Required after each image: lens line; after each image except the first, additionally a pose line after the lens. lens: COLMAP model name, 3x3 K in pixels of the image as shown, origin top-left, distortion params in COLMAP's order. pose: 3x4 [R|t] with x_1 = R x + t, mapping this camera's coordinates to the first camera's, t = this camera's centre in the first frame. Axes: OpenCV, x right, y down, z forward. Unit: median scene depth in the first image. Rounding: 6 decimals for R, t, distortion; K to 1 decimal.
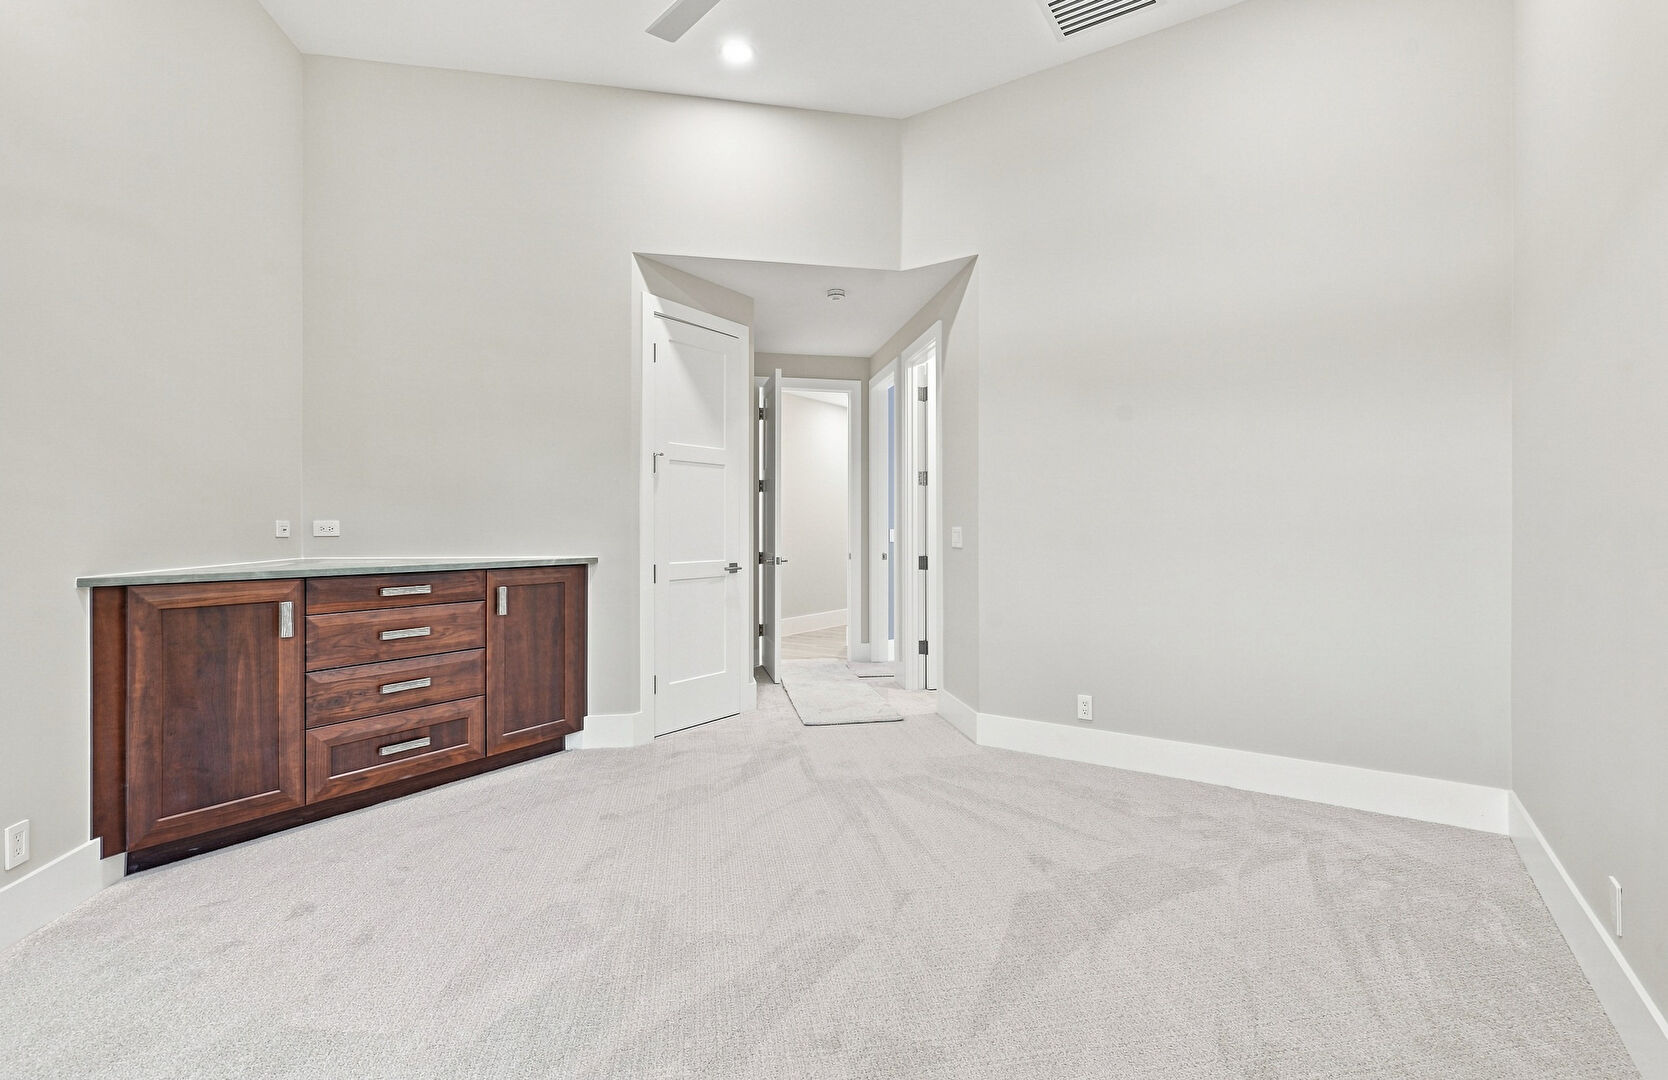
lens RADIAL K [[760.1, 0, 834.0], [0, 760.1, 540.0], [0, 0, 1]] dist [0.000012, 0.000173]
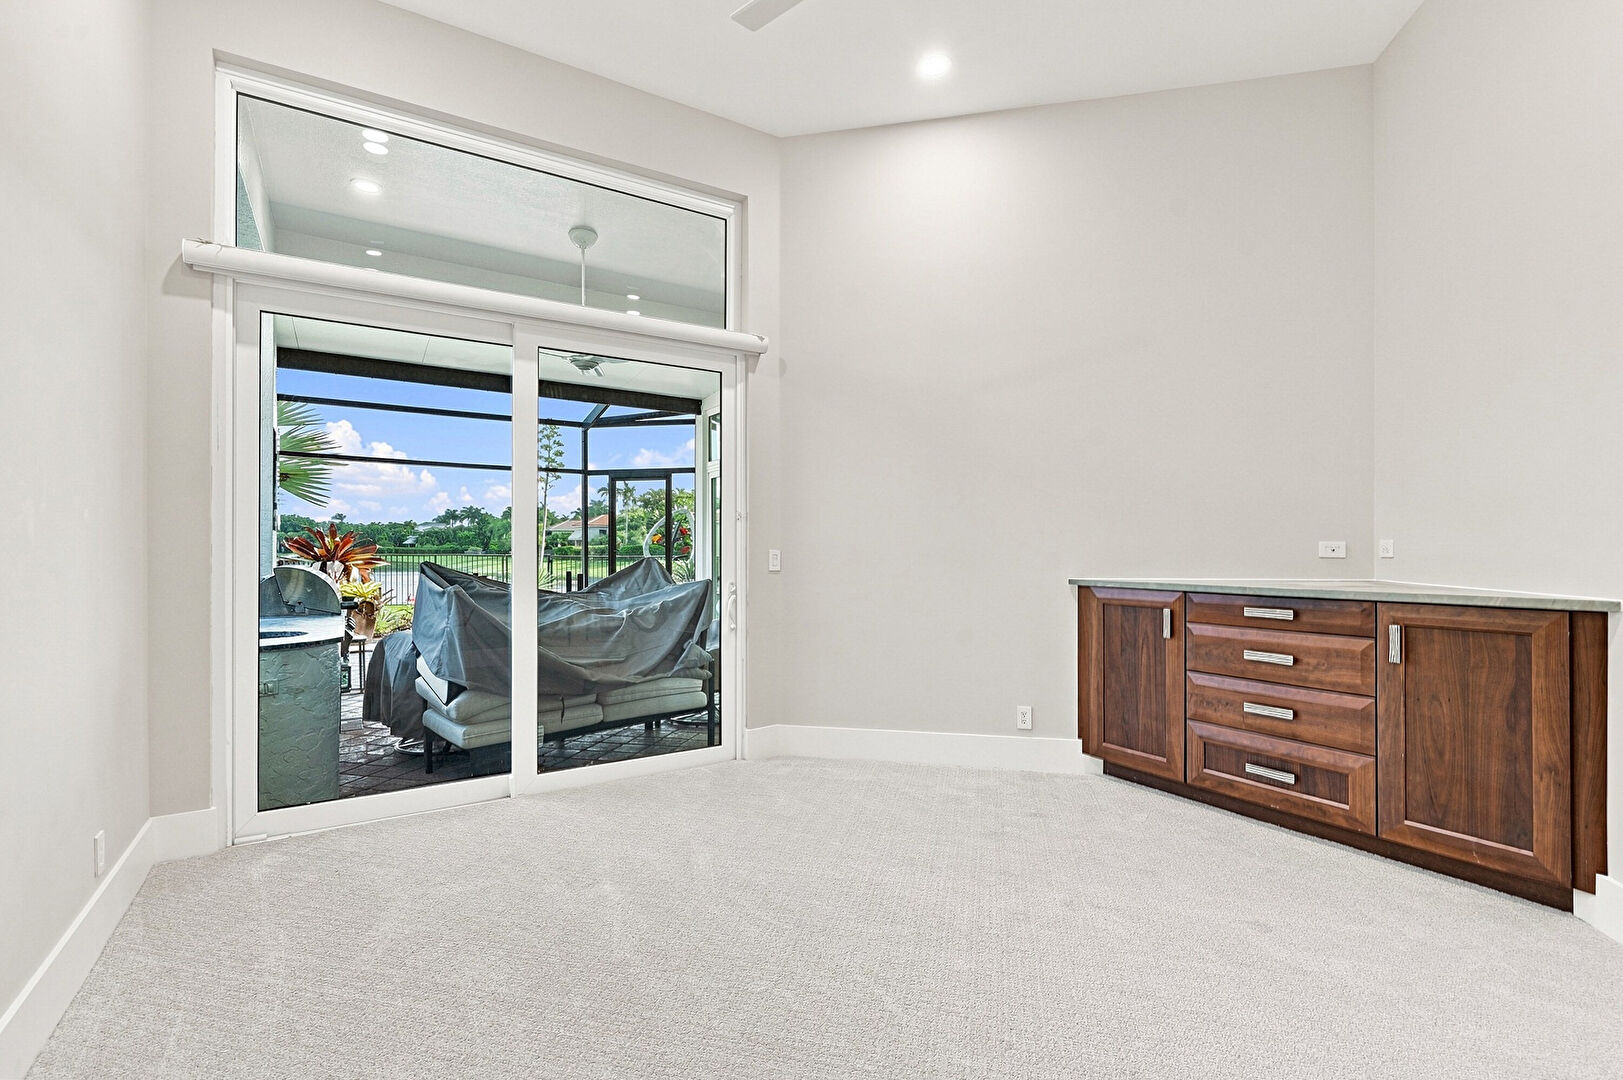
lens RADIAL K [[739.9, 0, 807.1], [0, 739.9, 543.0], [0, 0, 1]] dist [-0.003554, 0.000018]
pose [[-0.400346, -0.009122, -0.916318, 0.560990], [-0.019115, 0.999816, -0.001602, -0.010971], [0.916164, 0.016874, -0.400447, 0.856250]]
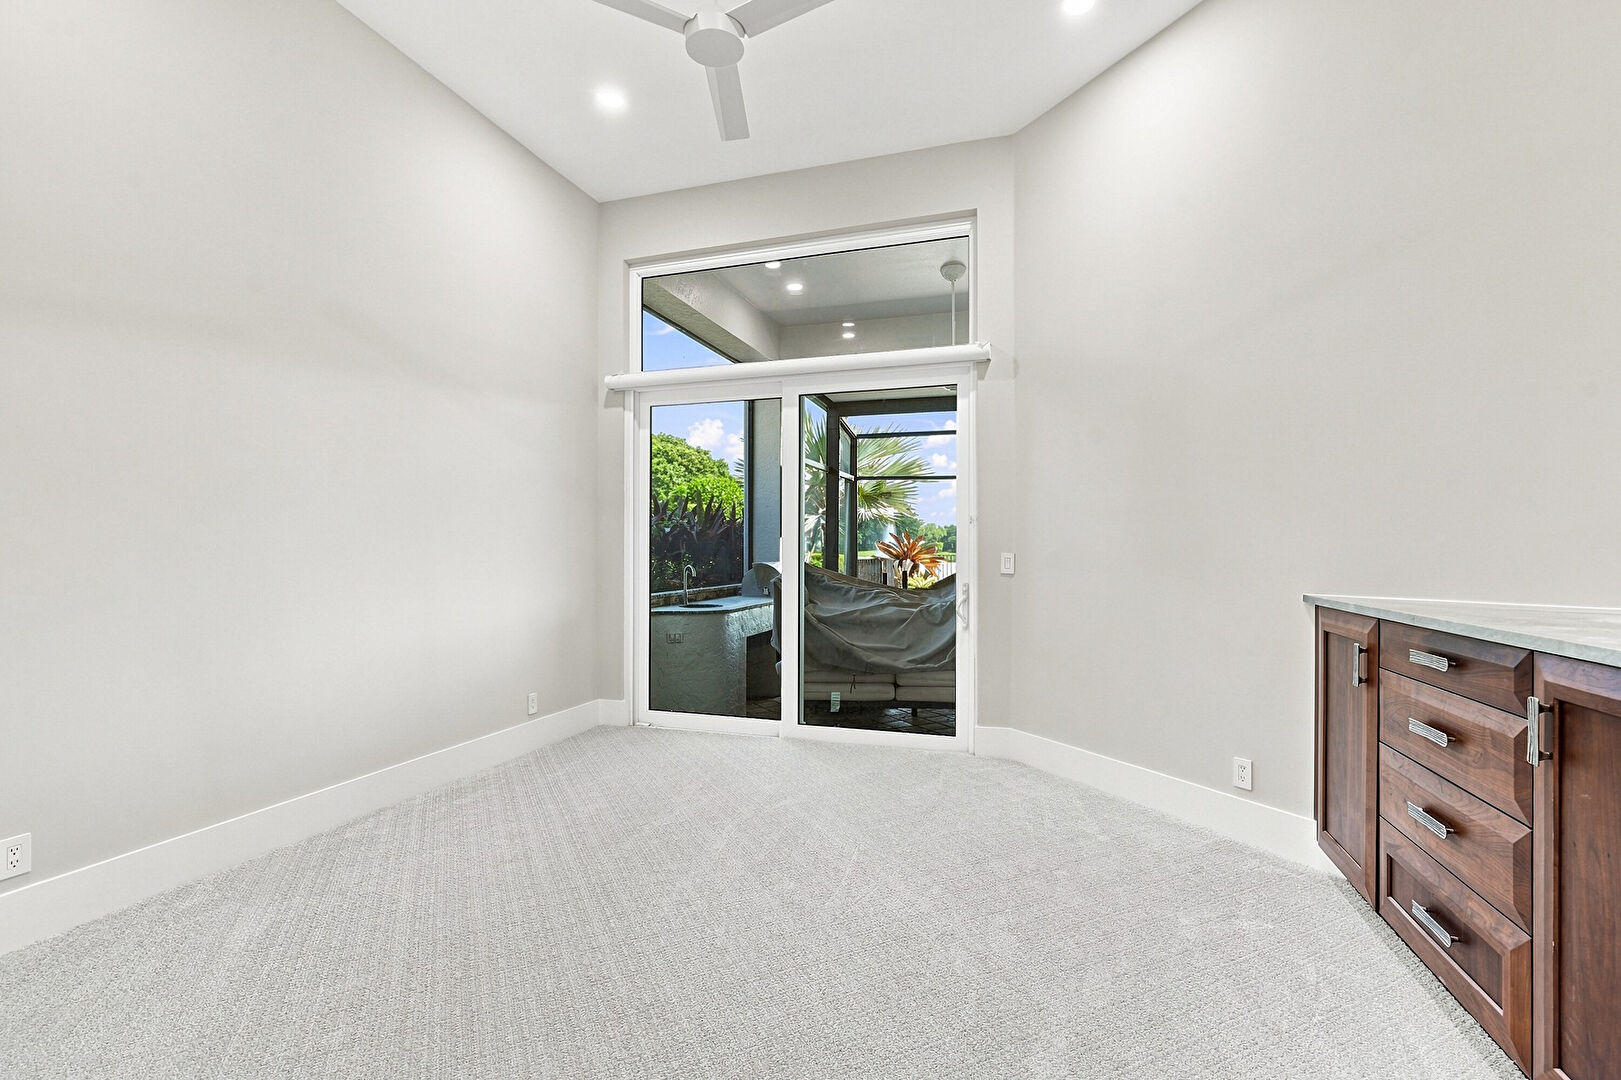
lens RADIAL K [[739.8, 0, 814.6], [0, 739.8, 548.5], [0, 0, 1]] dist [-0.004813, 0.000192]
pose [[-0.959644, -0.002714, -0.281206, 0.061946], [-0.007905, 0.999819, 0.017324, -0.027402], [0.281108, 0.018848, -0.959491, 1.456401]]
